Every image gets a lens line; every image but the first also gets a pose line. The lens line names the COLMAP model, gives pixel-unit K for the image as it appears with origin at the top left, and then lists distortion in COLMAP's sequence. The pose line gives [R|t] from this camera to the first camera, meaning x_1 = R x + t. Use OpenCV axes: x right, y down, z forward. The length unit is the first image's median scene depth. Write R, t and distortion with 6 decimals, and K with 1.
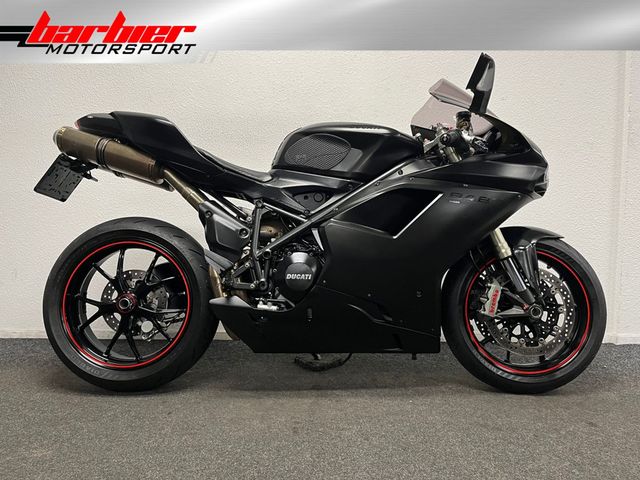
lens RADIAL K [[483.1, 0, 320.0], [0, 483.1, 240.0], [0, 0, 1]] dist [0.009988, -0.000672]
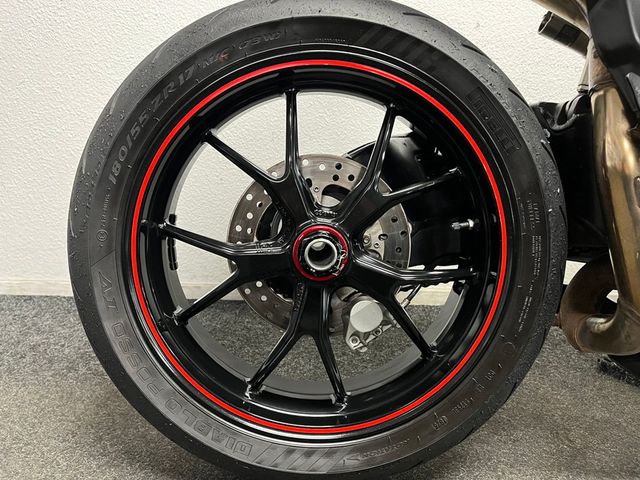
lens RADIAL K [[483.1, 0, 320.0], [0, 483.1, 240.0], [0, 0, 1]] dist [0.009988, -0.000672]
pose [[0.999606, 0.017623, 0.021845, -0.406513], [-0.021141, 0.984696, 0.172995, 0.064487], [-0.018462, -0.173389, 0.984680, 0.671848]]
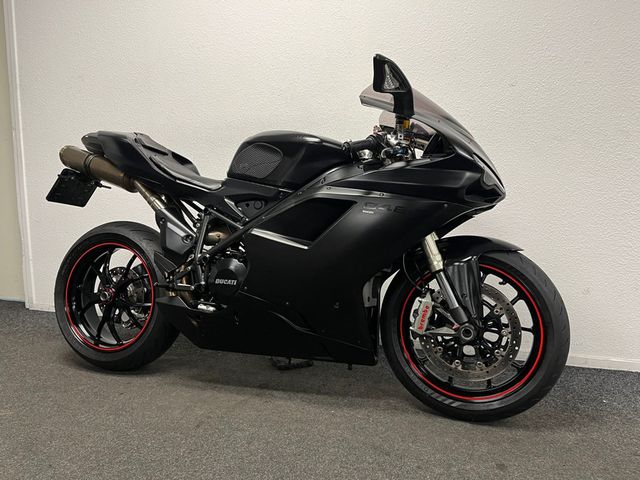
lens RADIAL K [[483.1, 0, 320.0], [0, 483.1, 240.0], [0, 0, 1]] dist [0.009988, -0.000672]
pose [[0.945249, 0.022528, -0.325572, 0.458150], [-0.010776, 0.999225, 0.037857, -0.053274], [0.326173, -0.032276, 0.944759, 0.063614]]
